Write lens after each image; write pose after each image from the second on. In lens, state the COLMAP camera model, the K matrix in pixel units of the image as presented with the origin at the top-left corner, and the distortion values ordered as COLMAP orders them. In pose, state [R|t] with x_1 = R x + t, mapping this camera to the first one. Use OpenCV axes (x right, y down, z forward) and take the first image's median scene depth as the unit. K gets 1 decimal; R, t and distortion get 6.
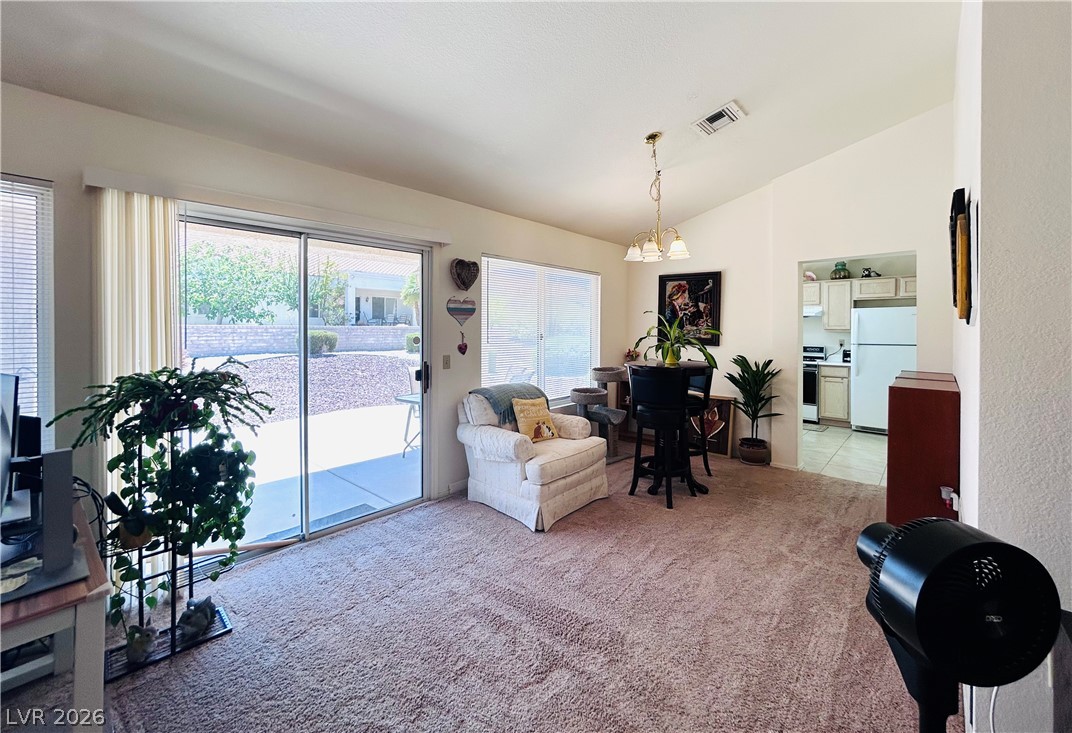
lens RADIAL K [[430.1, 0, 531.5], [0, 430.1, 330.6], [0, 0, 1]] dist [-0.006794, 0.000319]
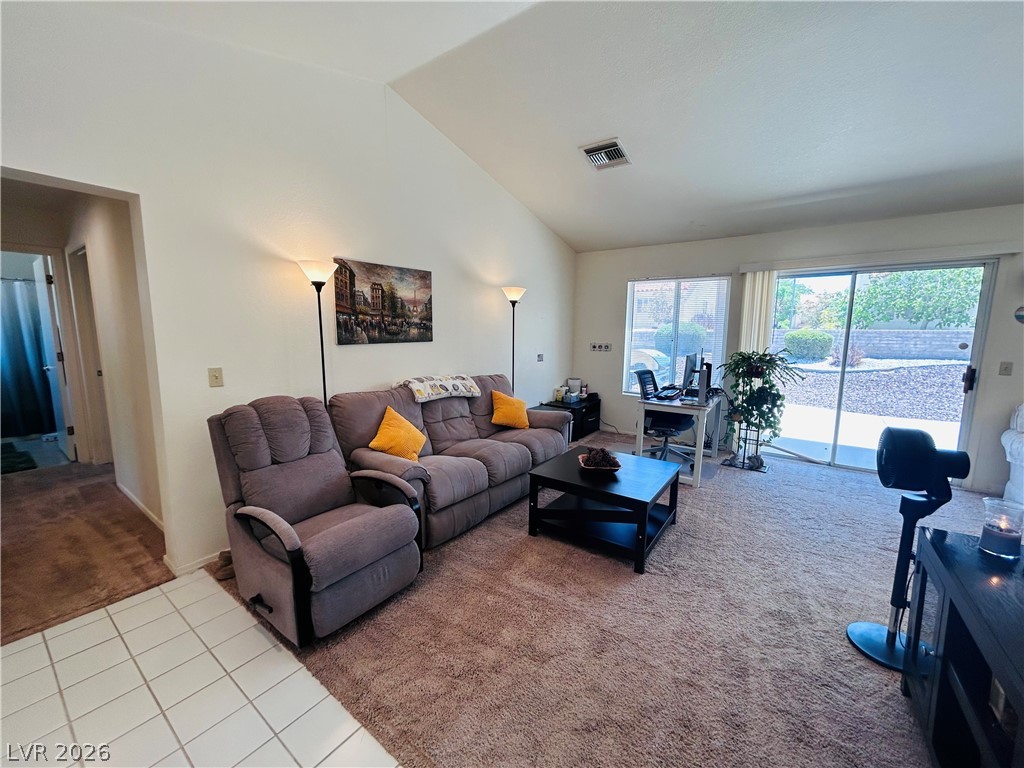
lens RADIAL K [[411.9, 0, 515.1], [0, 411.9, 385.1], [0, 0, 1]] dist [-0.004923, -0.000224]
pose [[0.115538, 0.132056, -0.984486, 0.515546], [-0.010350, 0.991229, 0.131746, -0.004105], [0.993249, -0.005032, 0.115892, -0.229141]]
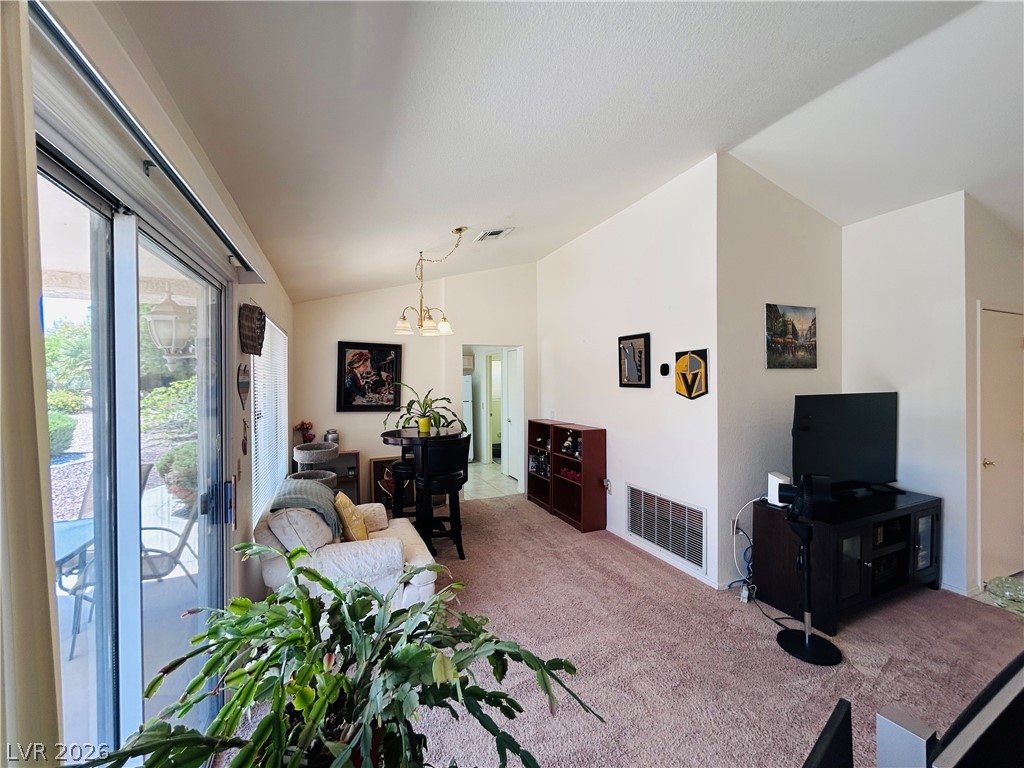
lens RADIAL K [[411.9, 0, 513.4], [0, 411.9, 379.0], [0, 0, 1]] dist [-0.004923, -0.000224]
pose [[0.399413, 0.002169, 0.916768, -0.469951], [0.010791, 0.999917, -0.007067, -0.040615], [-0.916707, 0.012716, 0.399357, 0.329754]]
